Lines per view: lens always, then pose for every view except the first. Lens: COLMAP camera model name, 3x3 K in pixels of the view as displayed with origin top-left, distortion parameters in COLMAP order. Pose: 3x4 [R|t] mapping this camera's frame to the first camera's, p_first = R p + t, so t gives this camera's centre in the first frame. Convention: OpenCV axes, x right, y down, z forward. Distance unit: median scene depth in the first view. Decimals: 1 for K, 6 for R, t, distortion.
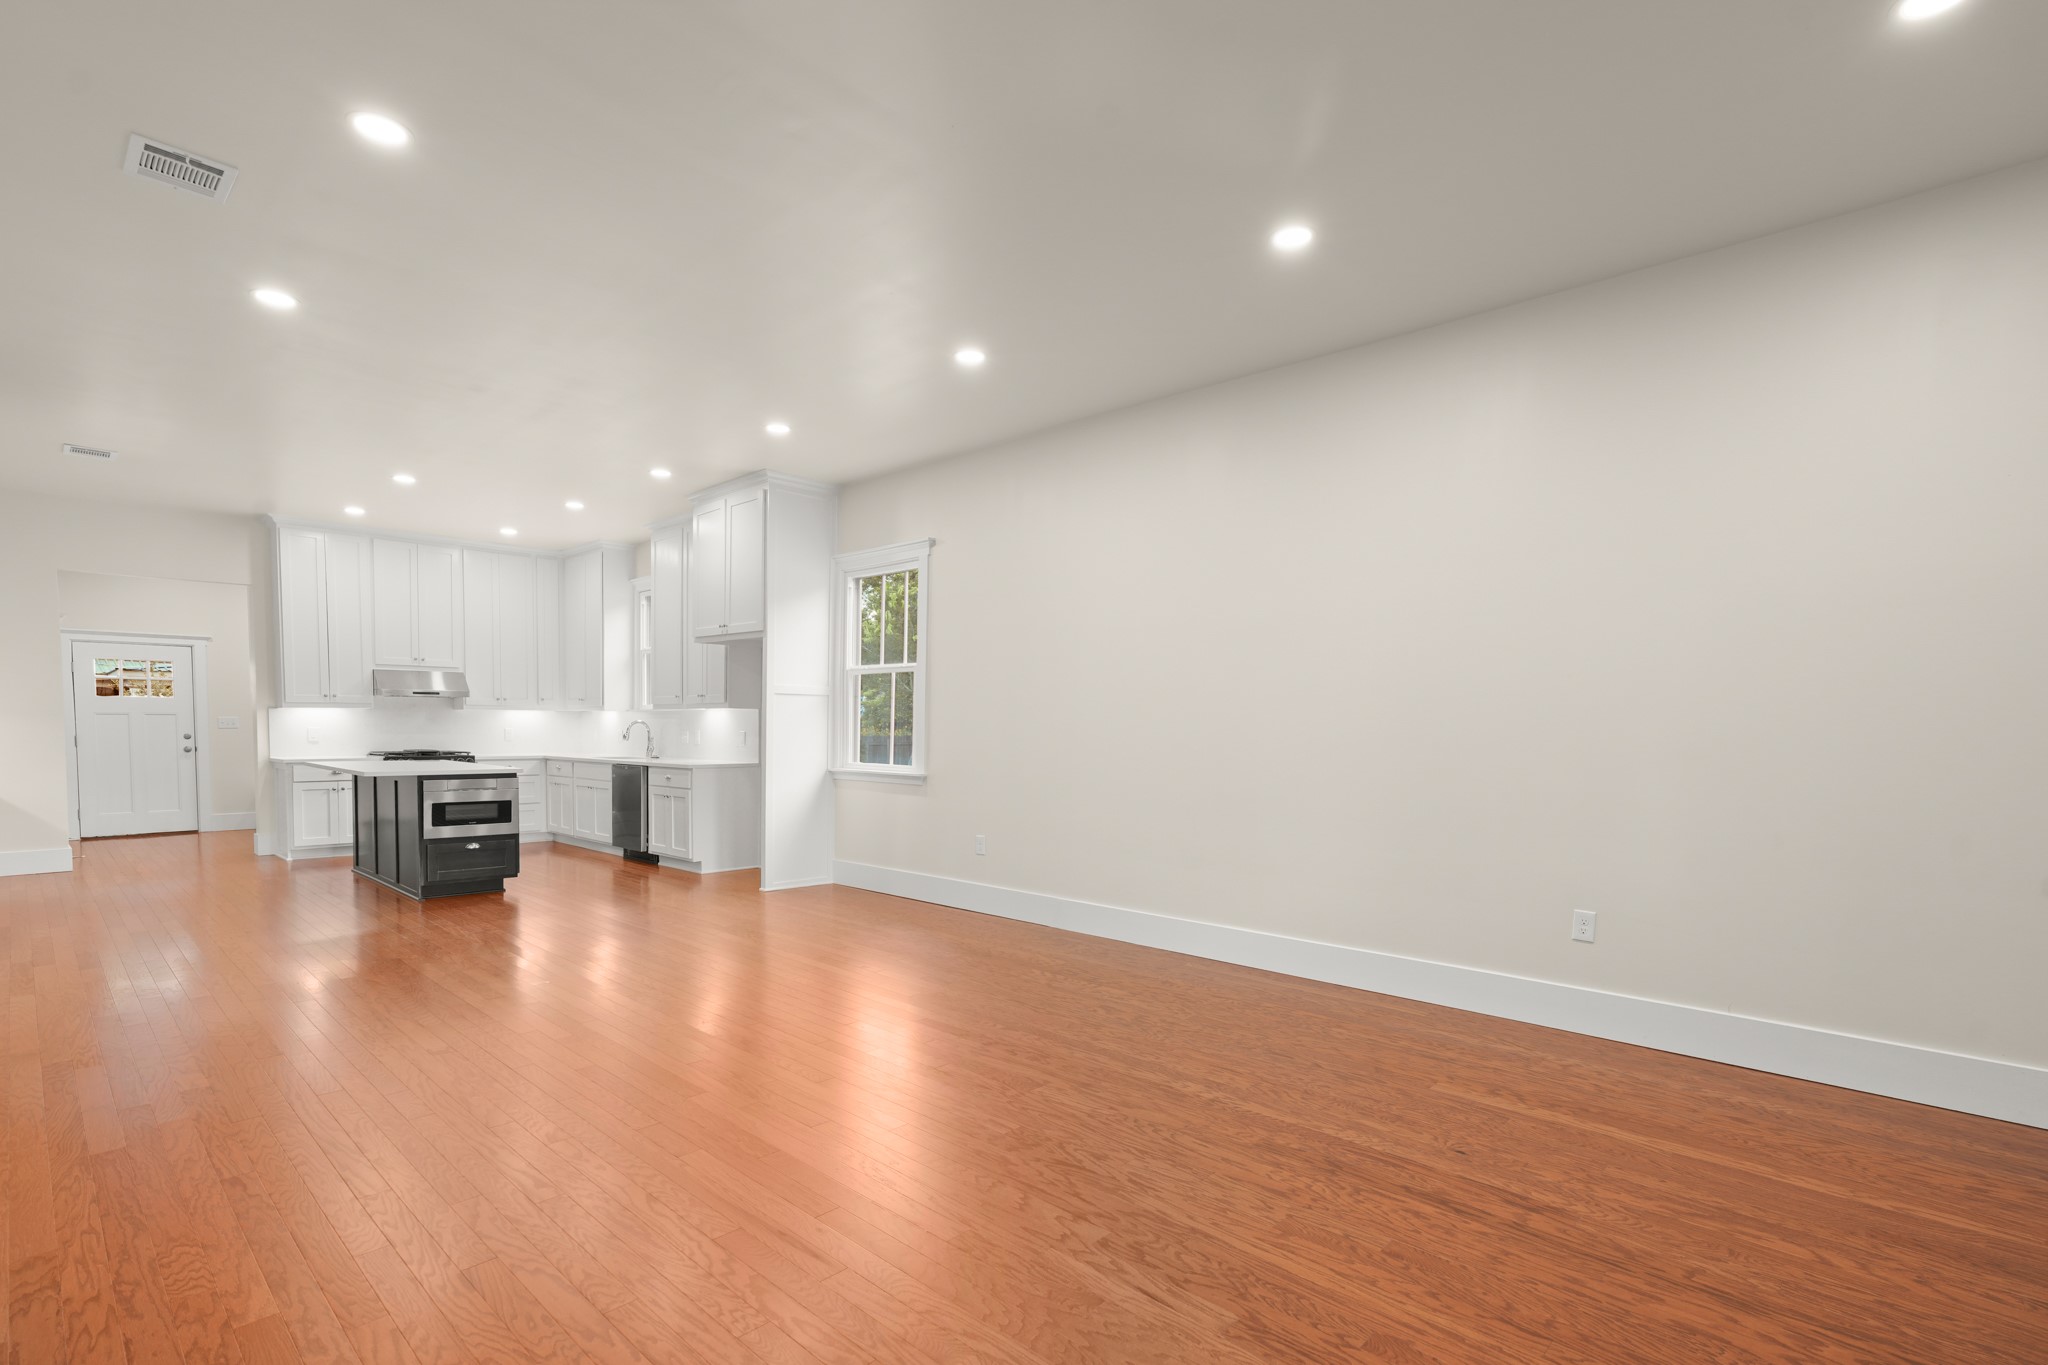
lens RADIAL K [[962.5, 0, 1020.6], [0, 962.5, 767.4], [0, 0, 1]] dist [-0.014012, 0.020637]
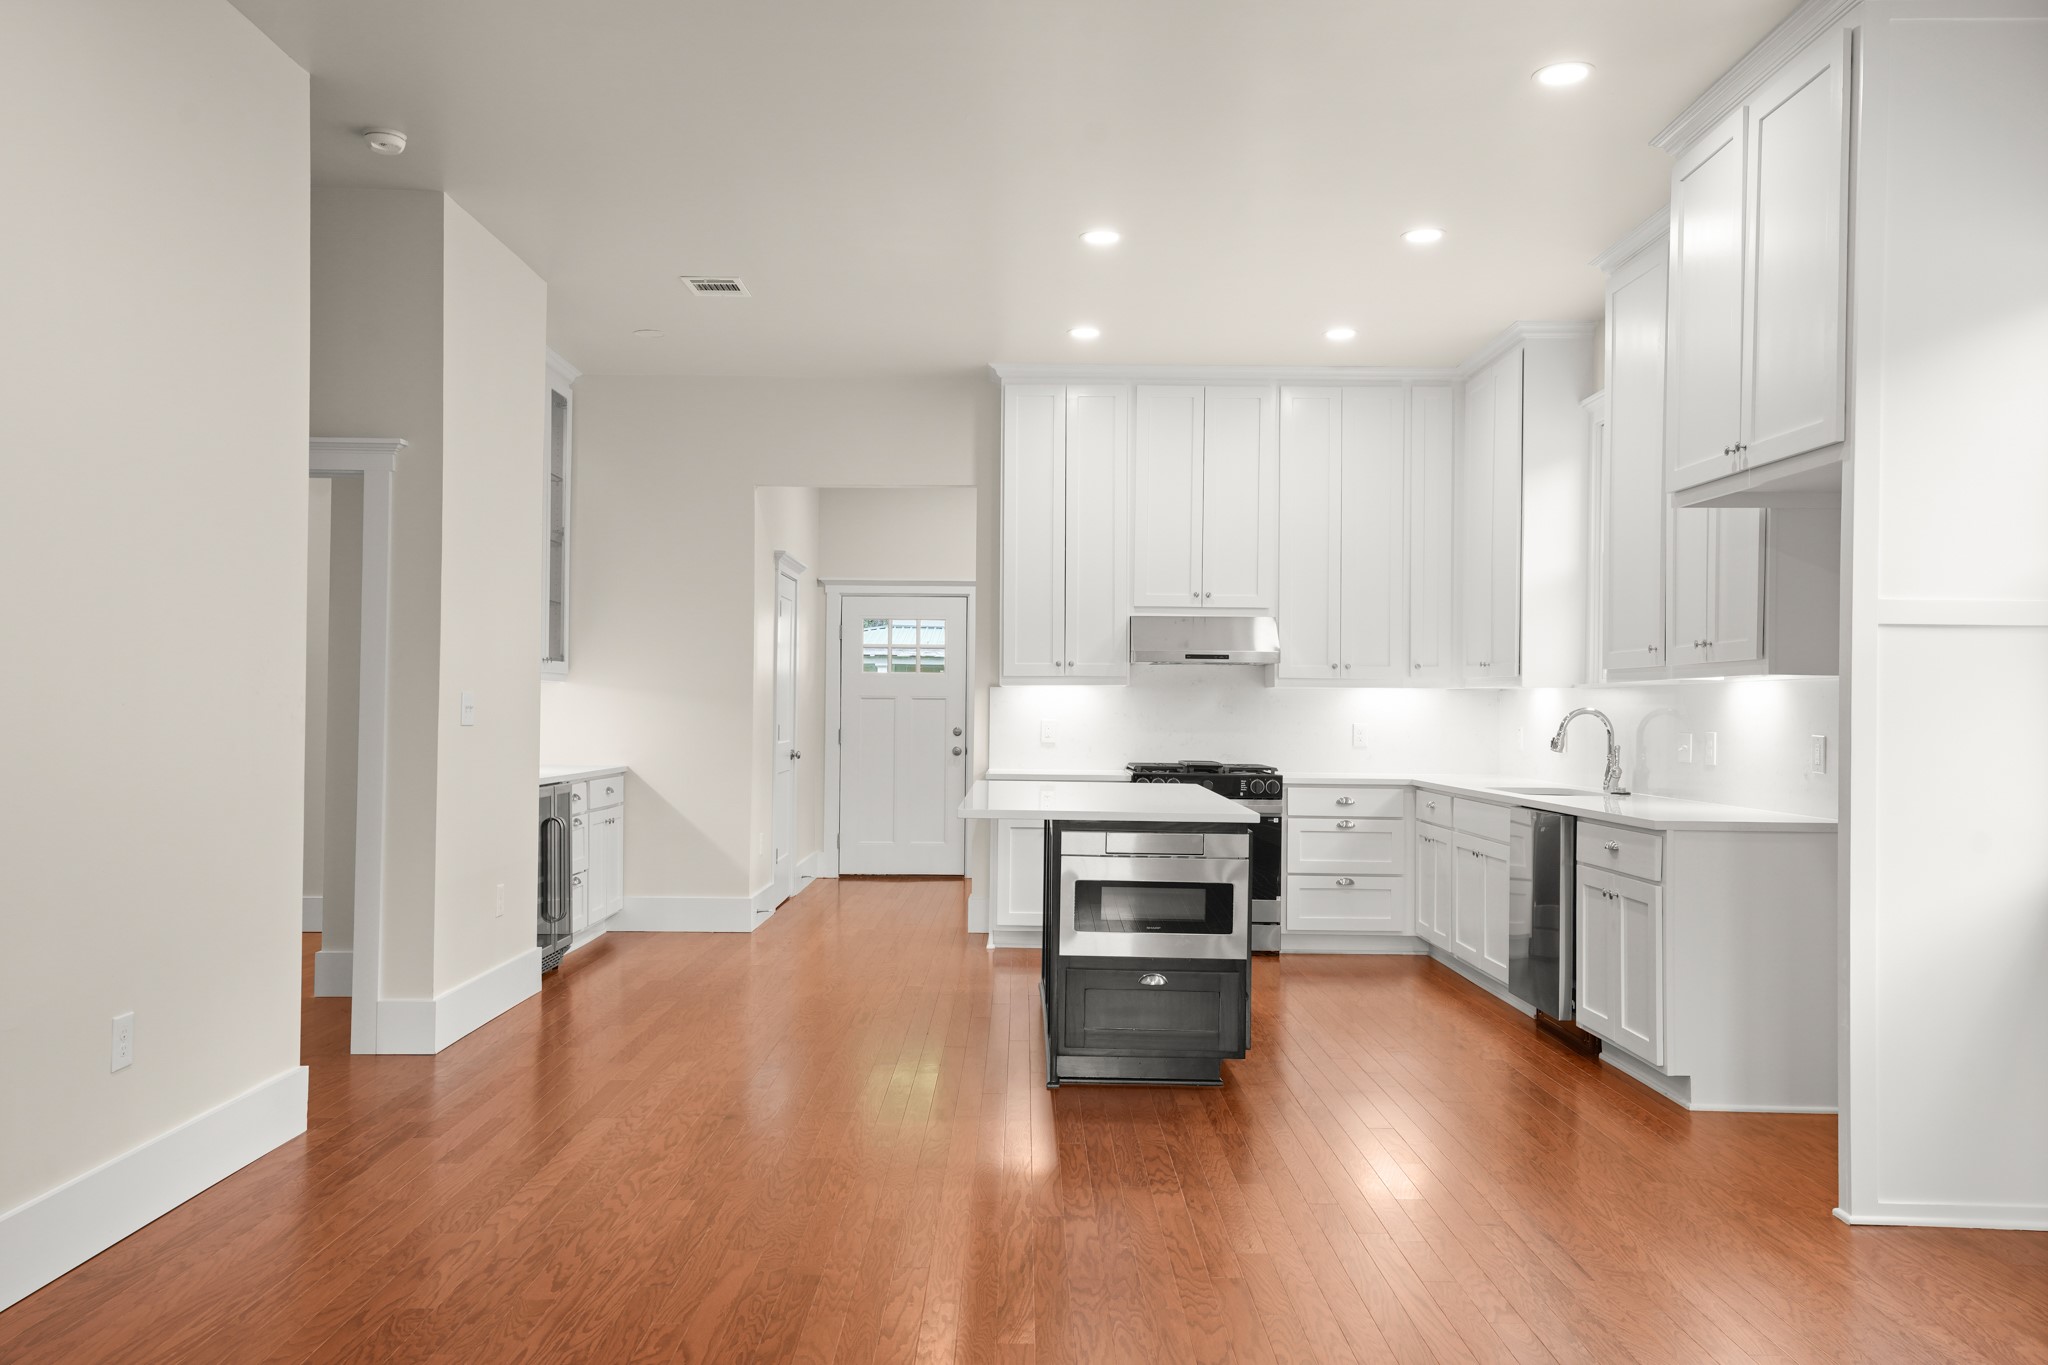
lens RADIAL K [[1601.3, 0, 1026.0], [0, 1601.3, 688.4], [0, 0, 1]] dist [0.042510, -0.003257]
pose [[0.695714, -0.008082, -0.718274, -0.052021], [-0.036609, 0.998238, -0.046692, -0.015957], [0.717386, 0.058779, 0.694192, 0.350506]]
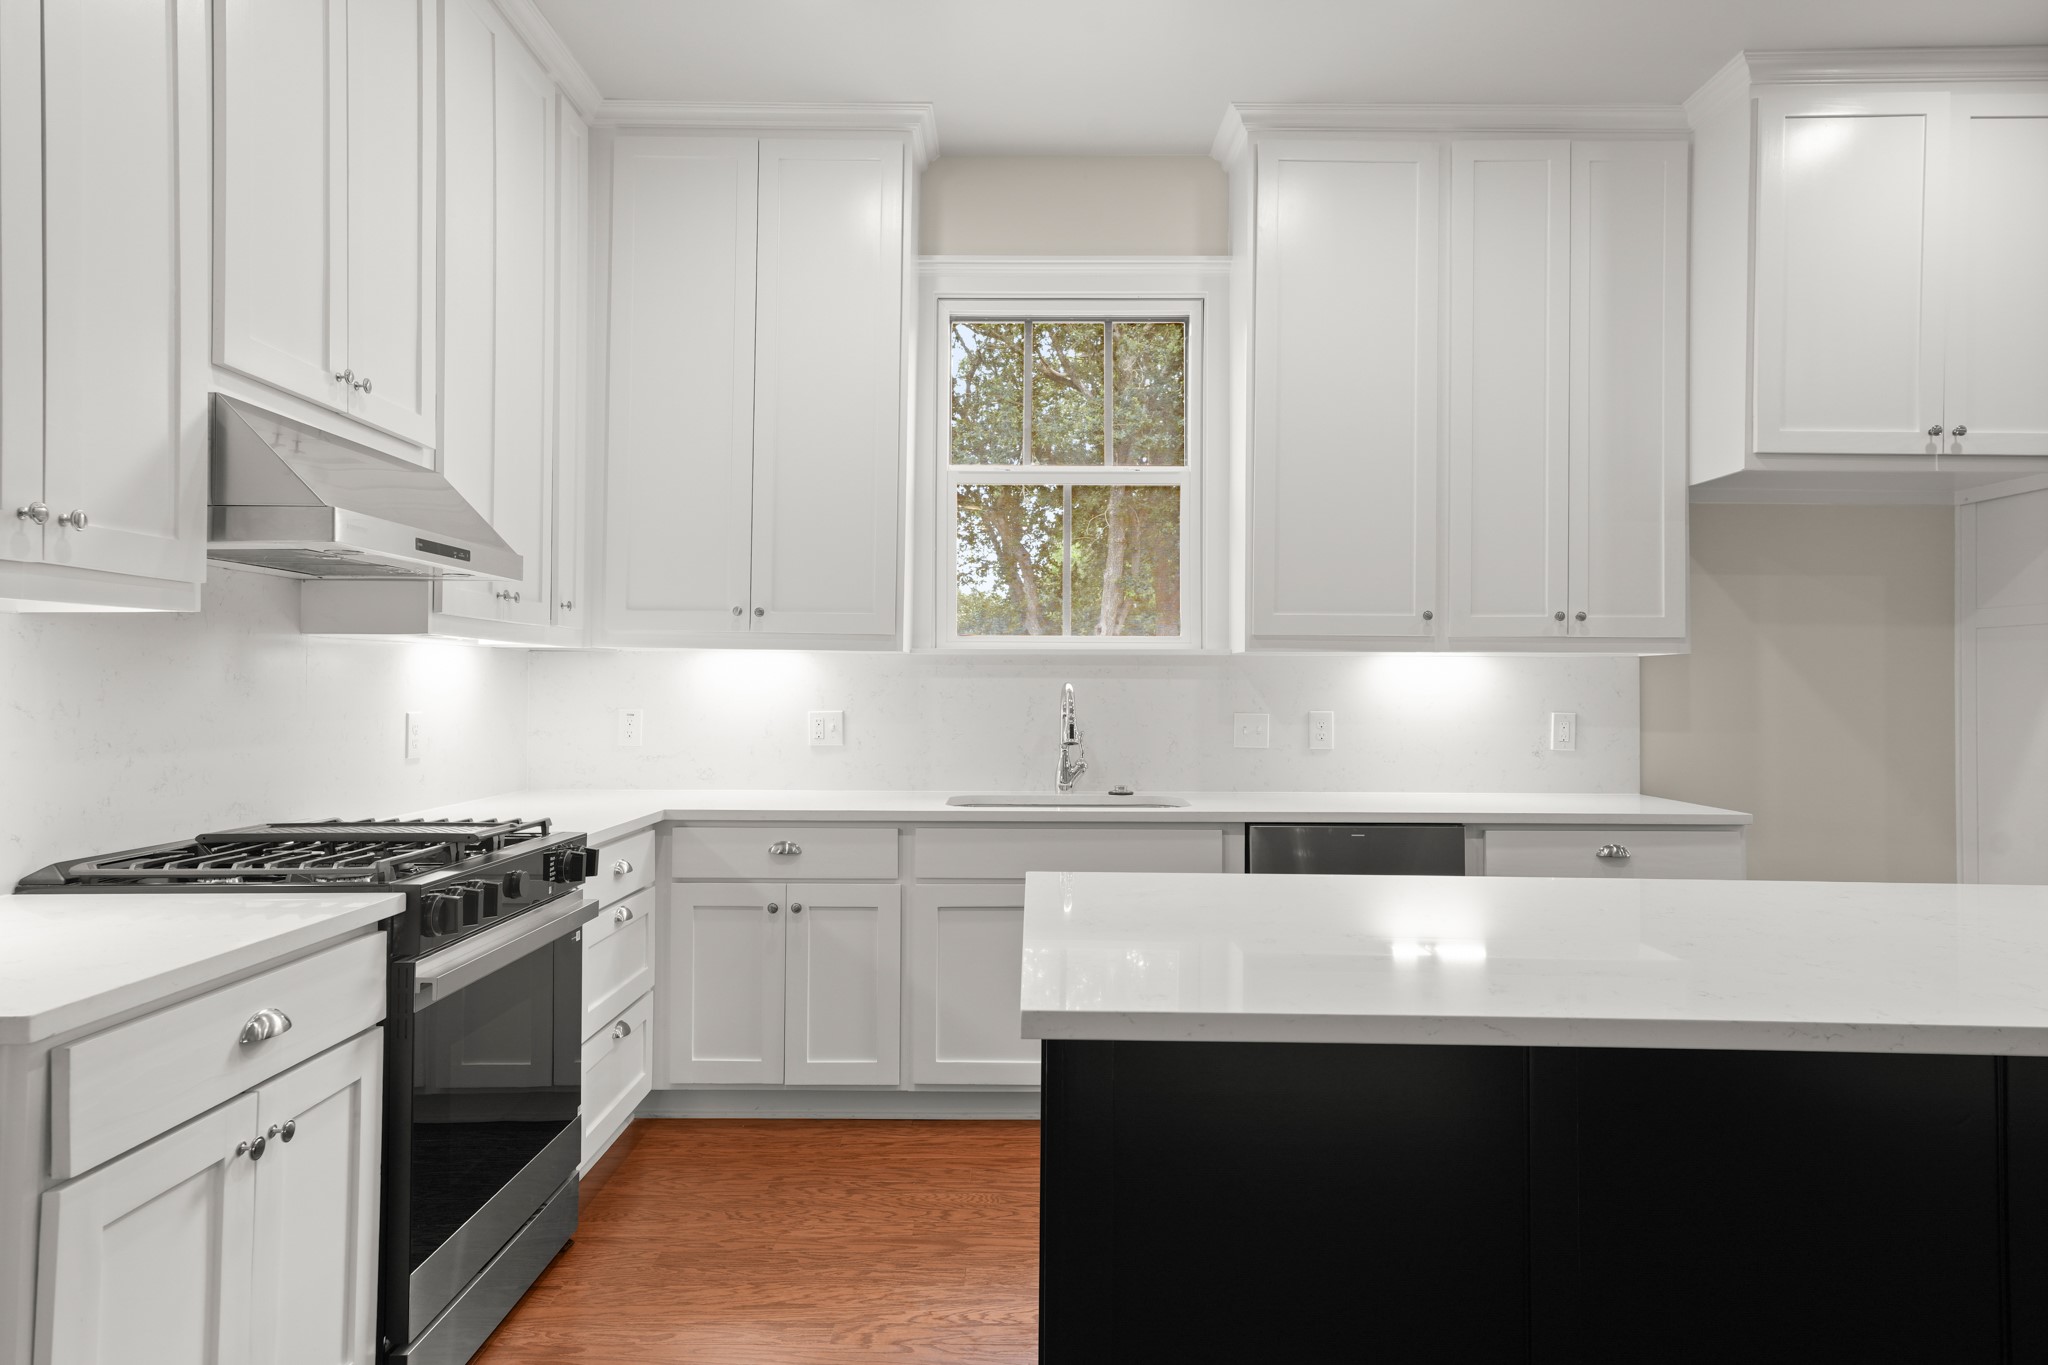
lens RADIAL K [[1190.8, 0, 1014.6], [0, 1190.8, 688.2], [0, 0, 1]] dist [0.015301, -0.000576]
pose [[0.723939, -0.003861, 0.689853, -0.812510], [0.030033, 0.999213, -0.025925, -0.043202], [-0.689210, 0.039487, 0.723485, 0.840654]]
